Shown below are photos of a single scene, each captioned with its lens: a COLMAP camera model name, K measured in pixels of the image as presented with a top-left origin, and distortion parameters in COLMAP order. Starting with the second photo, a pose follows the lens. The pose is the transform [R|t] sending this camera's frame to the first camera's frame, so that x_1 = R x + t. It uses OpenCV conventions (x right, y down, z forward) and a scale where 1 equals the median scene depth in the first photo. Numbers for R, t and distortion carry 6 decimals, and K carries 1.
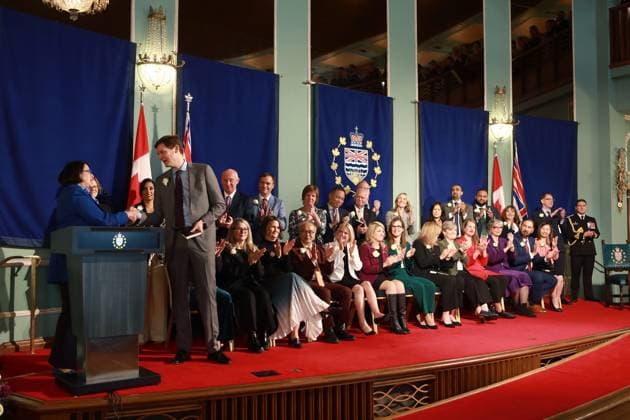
lens RADIAL K [[645.2, 0, 314.9], [0, 645.2, 212.6], [0, 0, 1]] dist [-0.021880, 0.000000]
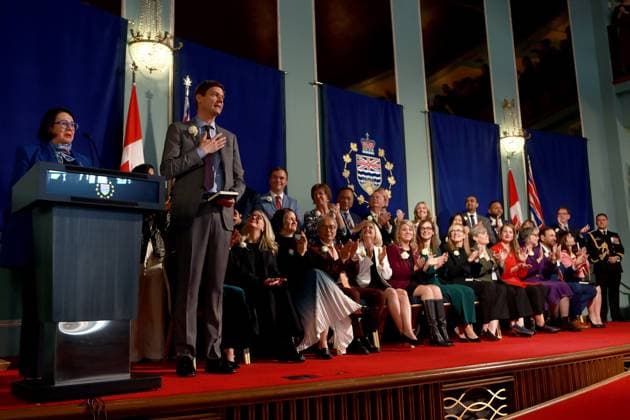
lens RADIAL K [[604.2, 0, 315.0], [0, 604.2, 212.6], [0, 0, 1]] dist [-0.014240, 0.000000]
pose [[0.998931, -0.030255, 0.034960, -0.047174], [0.034212, 0.992331, -0.118777, 0.085829], [-0.031098, 0.119846, 0.992305, 0.165979]]
